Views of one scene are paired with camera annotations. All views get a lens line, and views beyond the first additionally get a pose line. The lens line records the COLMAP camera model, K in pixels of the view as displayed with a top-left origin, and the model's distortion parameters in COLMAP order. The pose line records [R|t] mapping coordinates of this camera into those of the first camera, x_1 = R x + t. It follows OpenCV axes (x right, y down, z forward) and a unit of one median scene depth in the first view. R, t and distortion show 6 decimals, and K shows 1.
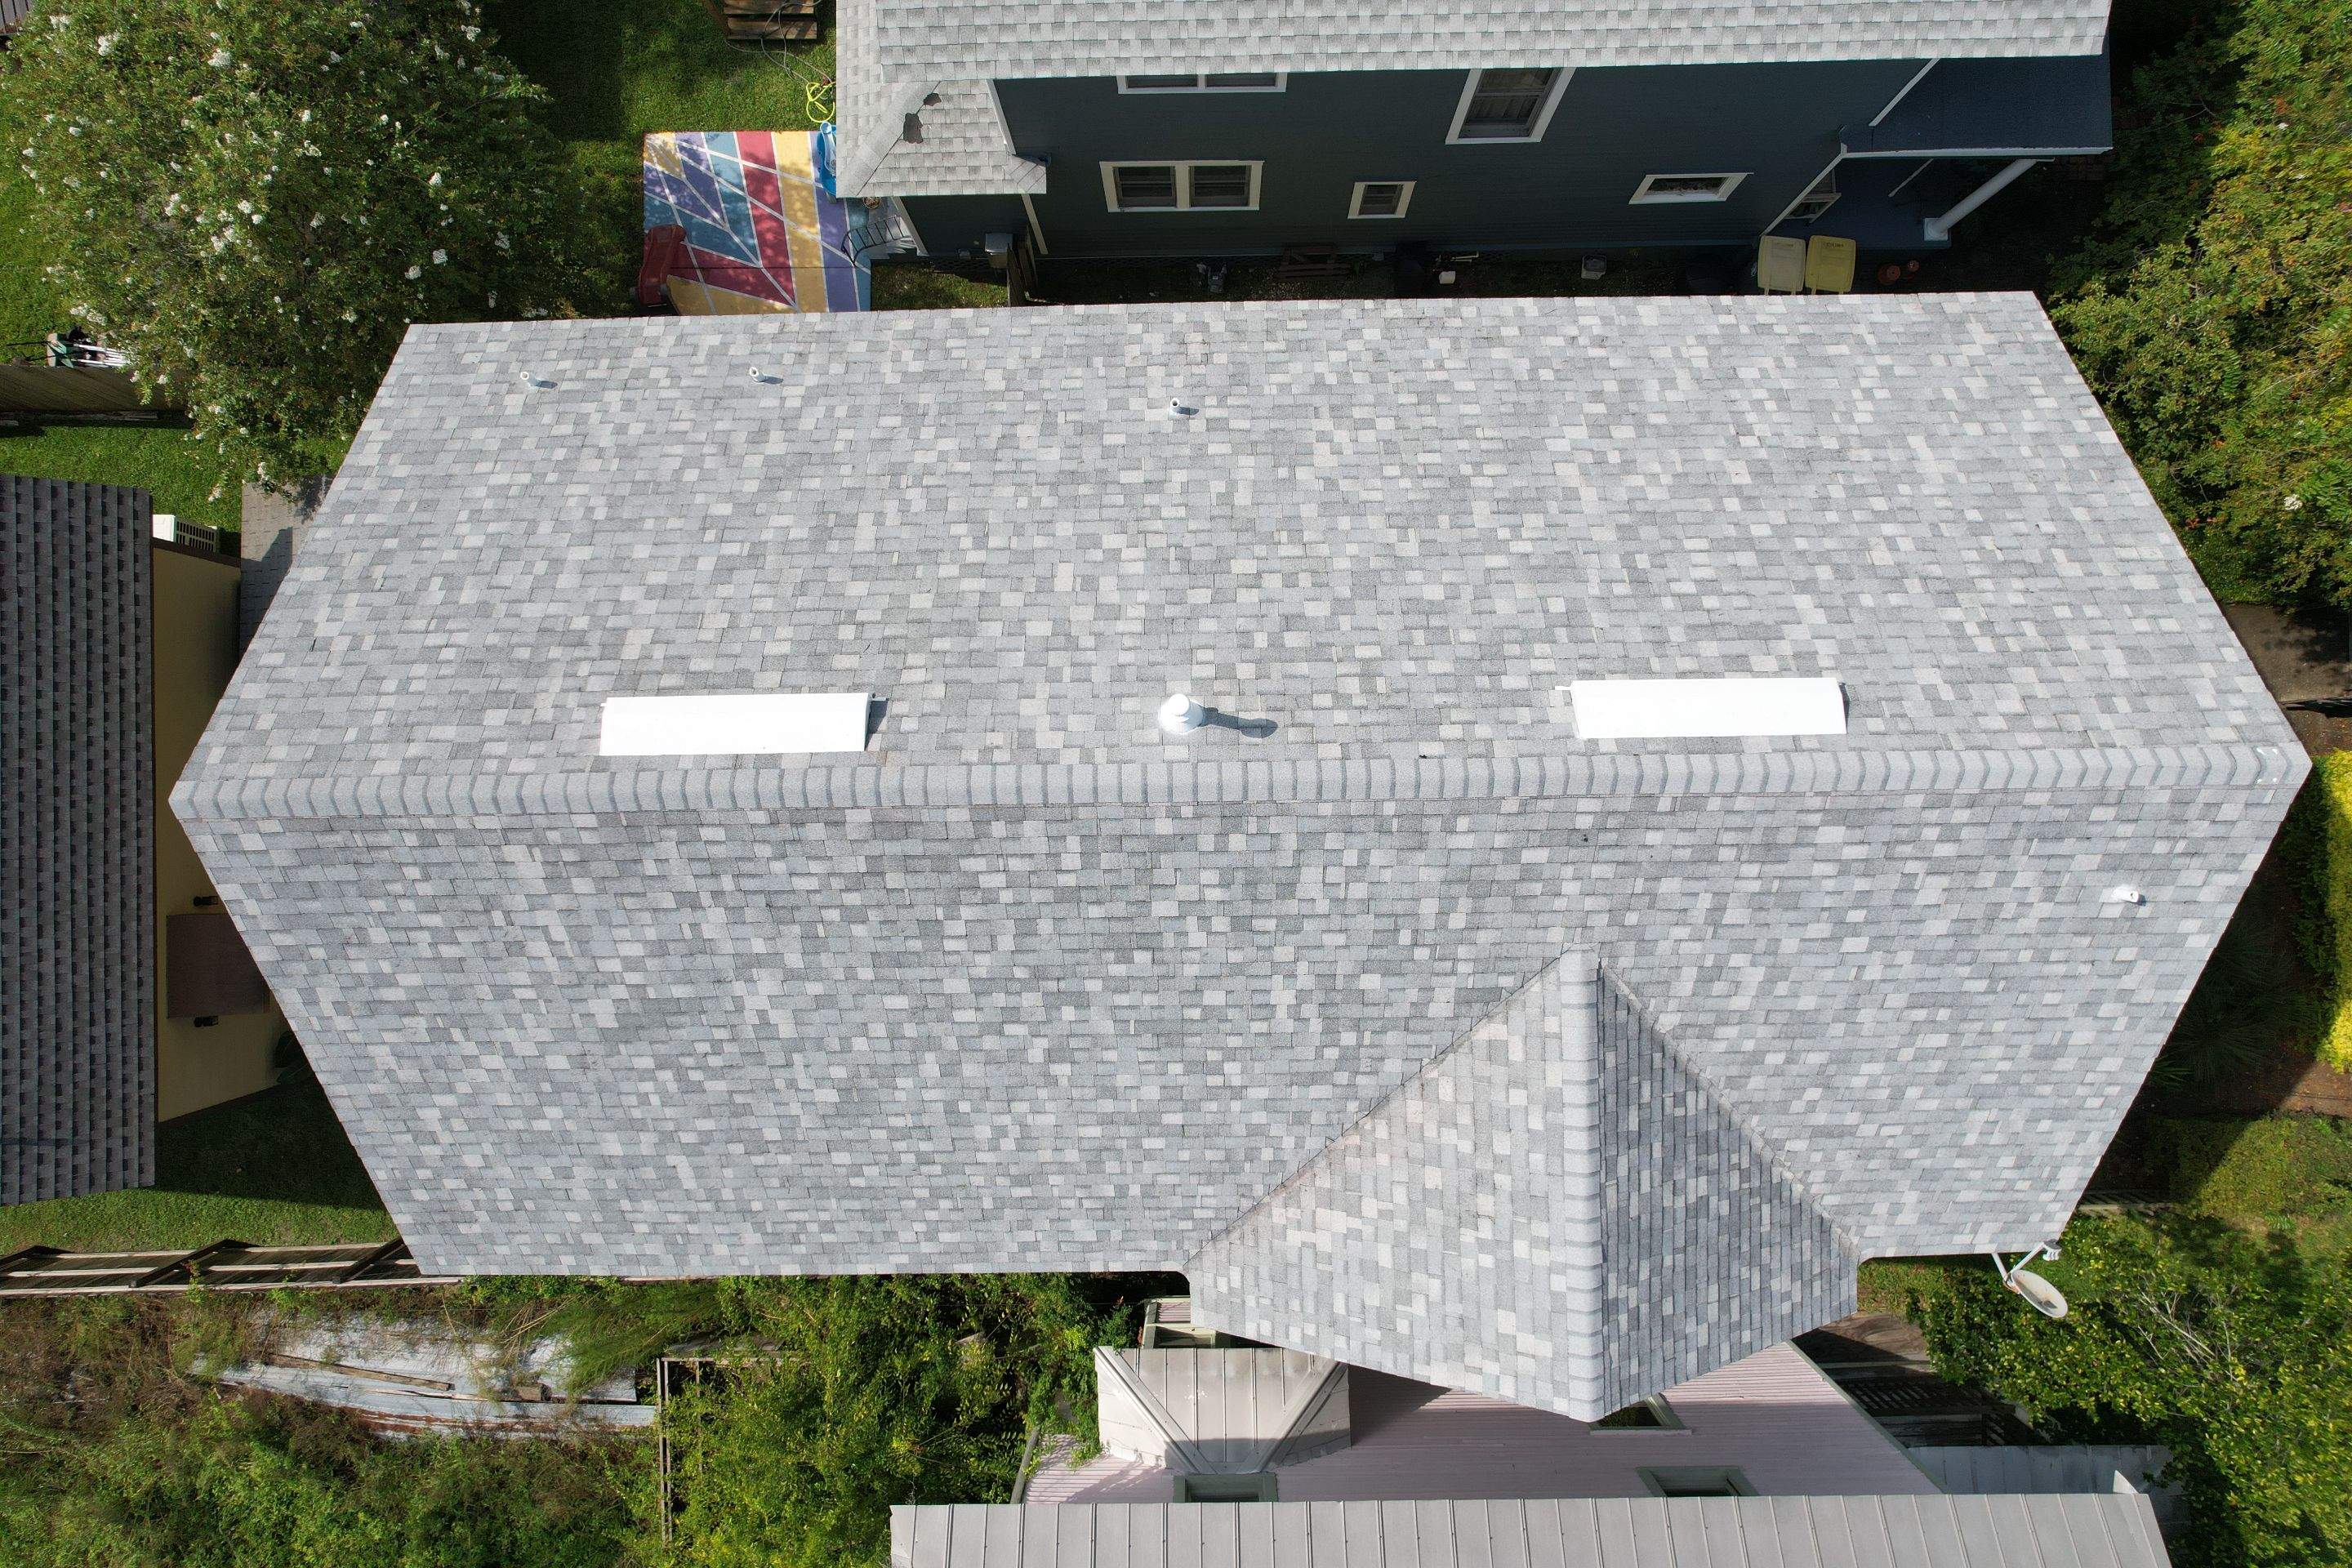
lens RADIAL K [[1472.8, 0, 1179.2], [0, 1472.8, 789.0], [0, 0, 1]] dist [-0.083746, 0.075733]
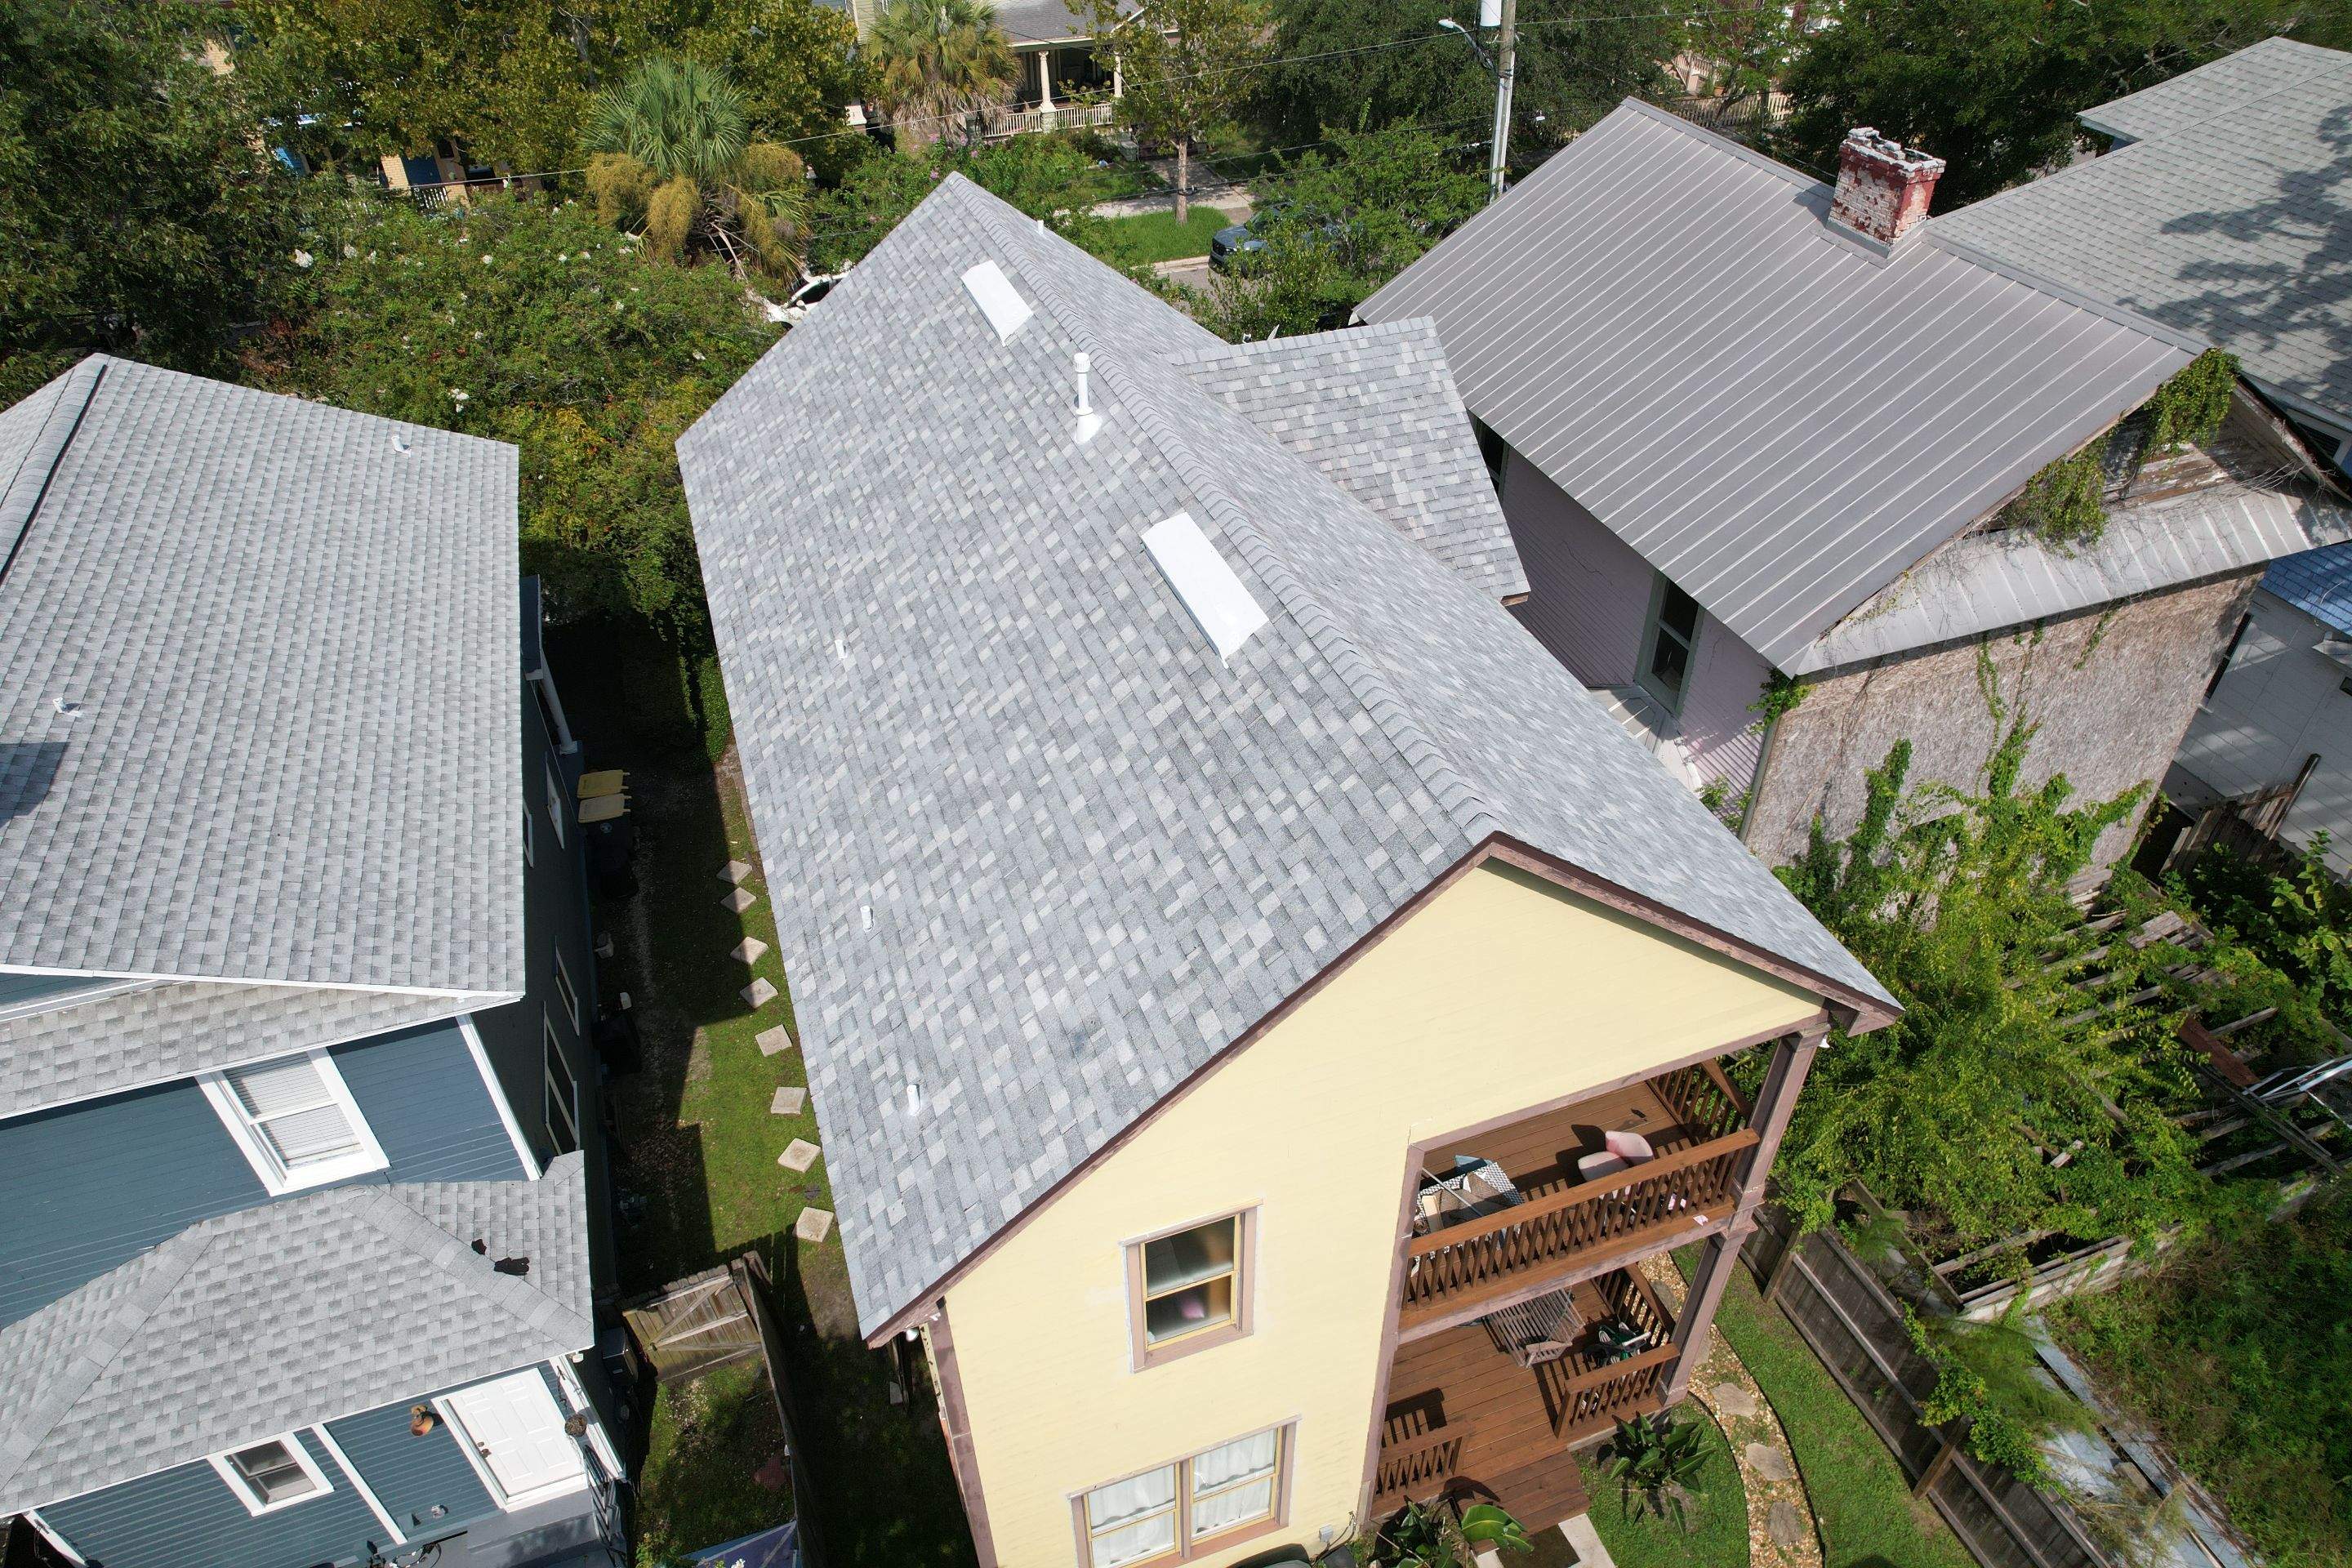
lens RADIAL K [[1490.6, 0, 1175.9], [0, 1490.6, 804.0], [0, 0, 1]] dist [-0.088022, 0.078288]
pose [[-0.318899, -0.590605, 0.741275, -0.984727], [0.947749, -0.205848, 0.243717, -0.298734], [0.008650, 0.780264, 0.625390, 0.315058]]
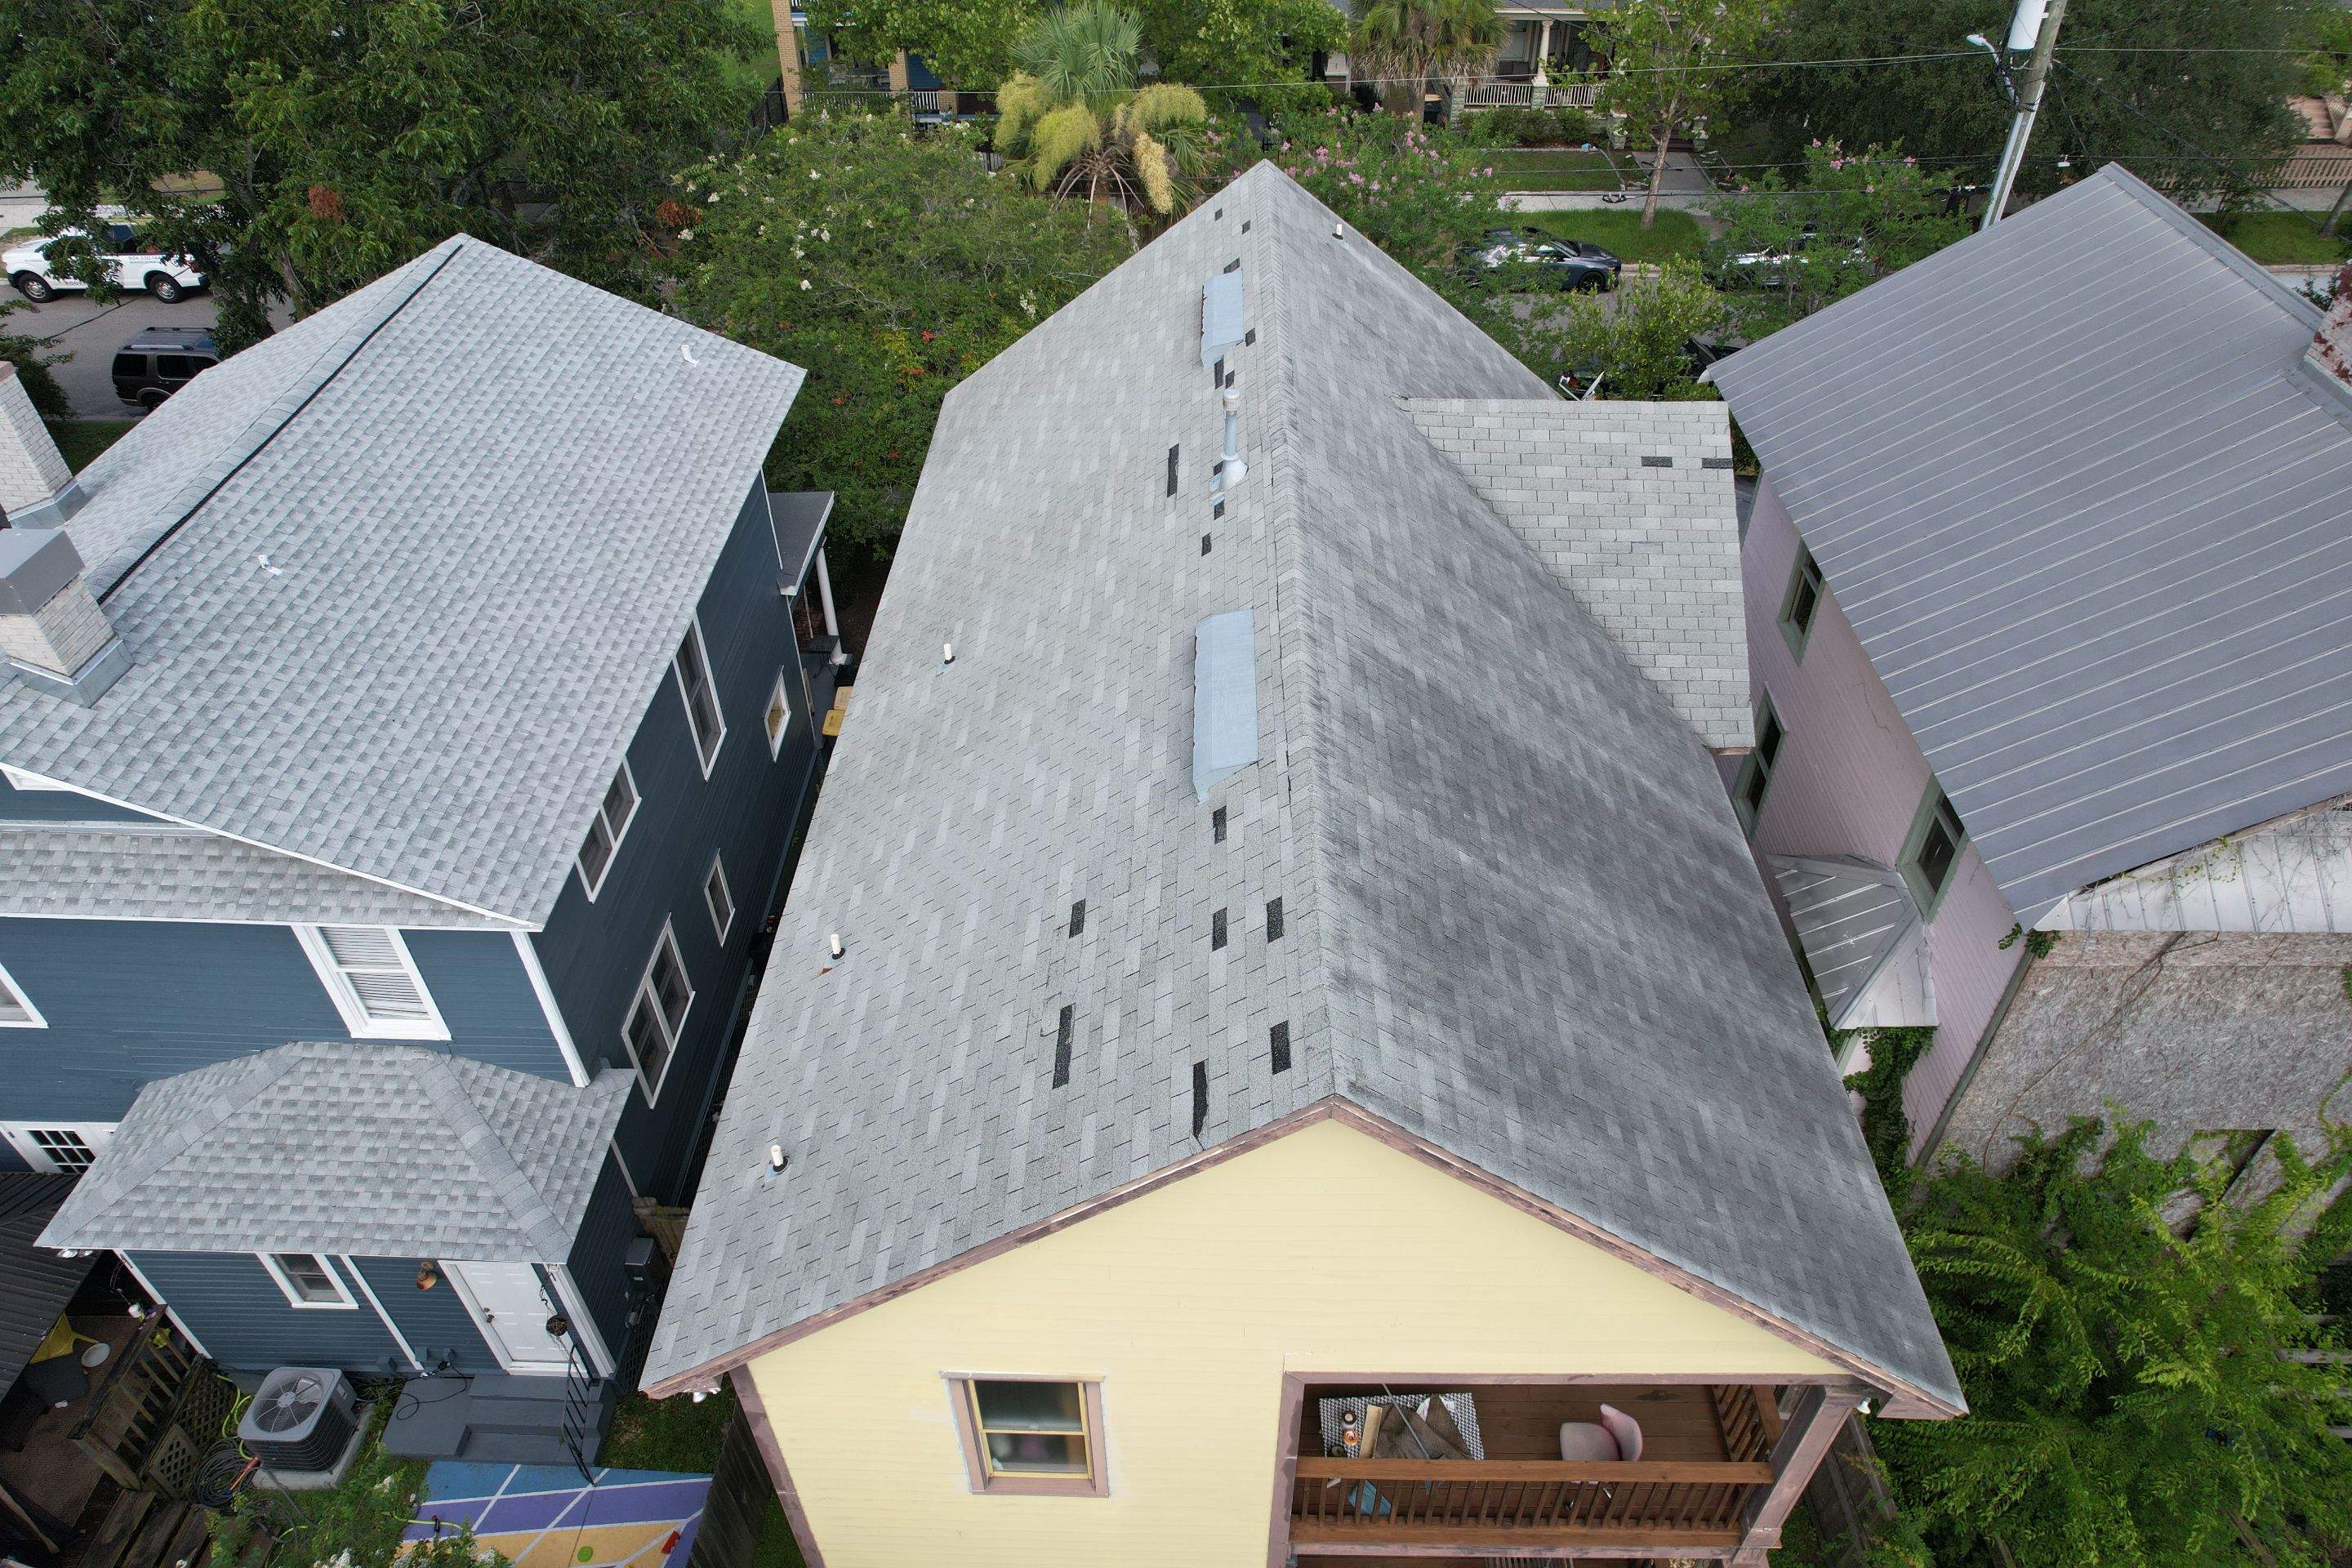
lens RADIAL K [[1490.6, 0, 1175.9], [0, 1490.6, 804.0], [0, 0, 1]] dist [-0.088022, 0.078288]
pose [[0.040000, -0.648690, 0.760000, -0.890188], [0.999199, 0.025478, -0.030843, -0.038478], [0.000644, 0.760626, 0.649190, 0.303895]]
